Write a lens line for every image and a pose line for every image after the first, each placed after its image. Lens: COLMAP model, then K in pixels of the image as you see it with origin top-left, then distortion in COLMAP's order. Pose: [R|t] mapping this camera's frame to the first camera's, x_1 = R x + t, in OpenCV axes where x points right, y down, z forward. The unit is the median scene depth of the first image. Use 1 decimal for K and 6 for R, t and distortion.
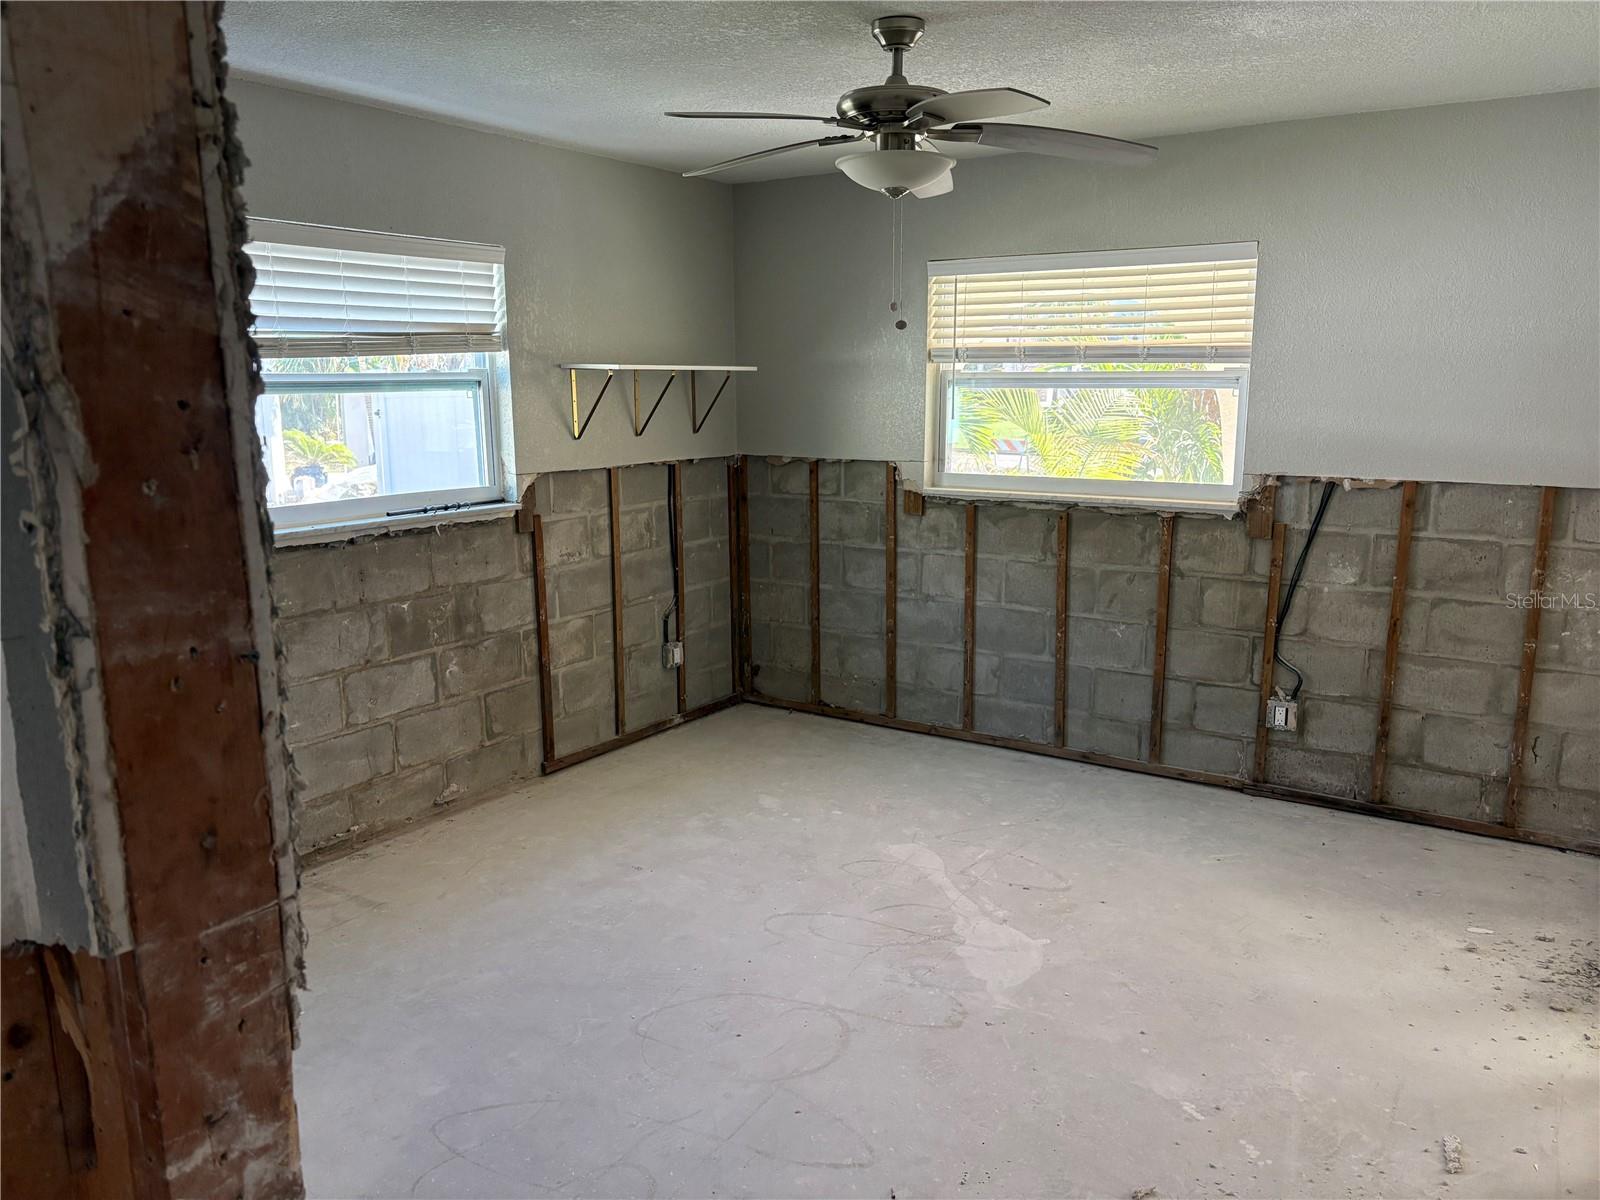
lens RADIAL K [[1217.8, 0, 813.0], [0, 1217.8, 590.7], [0, 0, 1]] dist [0.028289, -0.050615]
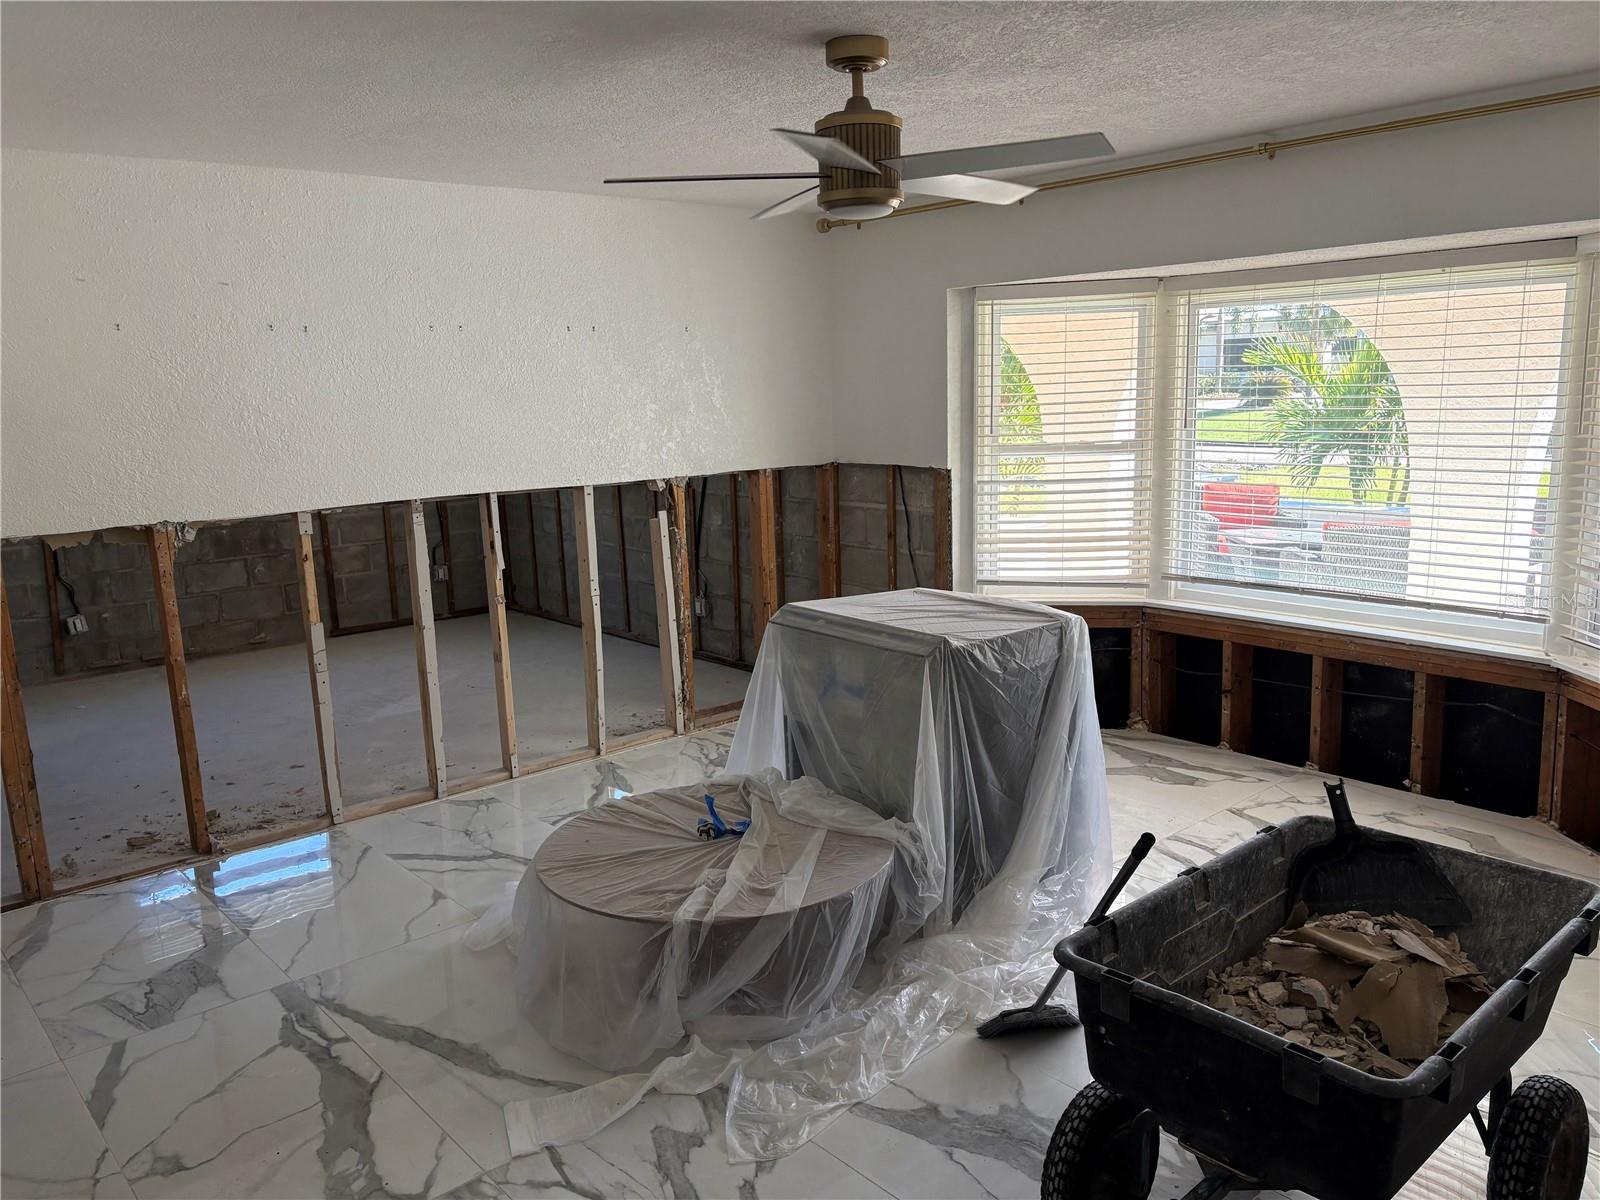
lens RADIAL K [[1217.8, 0, 798.9], [0, 1217.8, 598.2], [0, 0, 1]] dist [0.028289, -0.050615]
pose [[0.967464, 0.024760, -0.251793, 0.910870], [-0.022341, 0.999673, 0.012461, 0.066750], [0.252019, -0.006431, 0.967701, -0.528710]]
